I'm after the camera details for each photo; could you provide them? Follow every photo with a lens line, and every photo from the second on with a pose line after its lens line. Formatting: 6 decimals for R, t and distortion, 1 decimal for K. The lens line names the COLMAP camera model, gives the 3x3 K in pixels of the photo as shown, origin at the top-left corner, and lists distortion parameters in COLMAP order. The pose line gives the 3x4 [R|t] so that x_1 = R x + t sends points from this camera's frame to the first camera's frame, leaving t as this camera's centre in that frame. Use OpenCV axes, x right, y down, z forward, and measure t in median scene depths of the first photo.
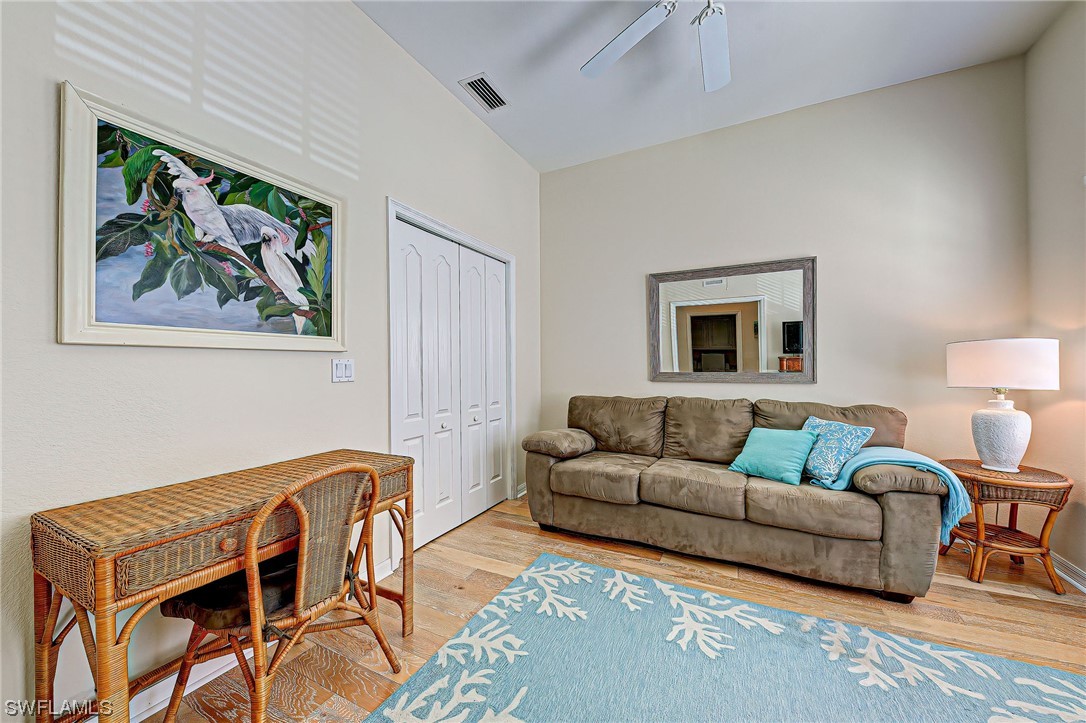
lens RADIAL K [[381.8, 0, 547.9], [0, 381.8, 363.7], [0, 0, 1]] dist [-0.016636, -0.000414]
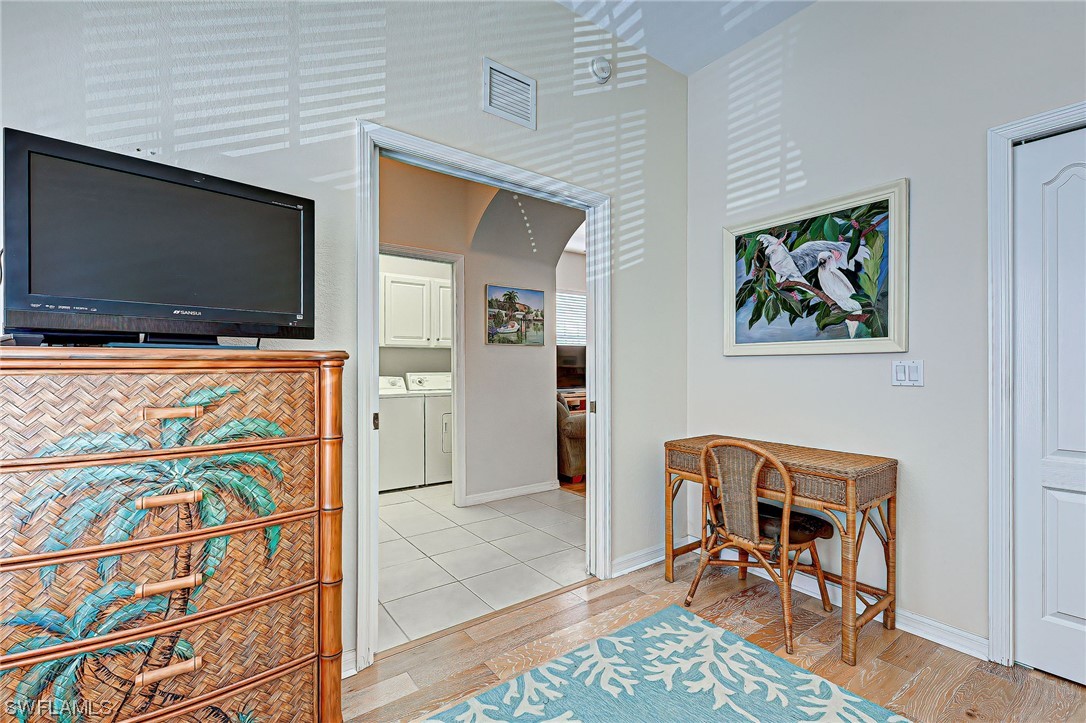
lens RADIAL K [[479.7, 0, 545.9], [0, 479.7, 367.9], [0, 0, 1]] dist [0.000633, -0.006621]
pose [[-0.465873, 0.007412, -0.884820, 1.060072], [0.004927, 0.999971, 0.005782, -0.005940], [0.884838, -0.001665, -0.465897, 0.962472]]
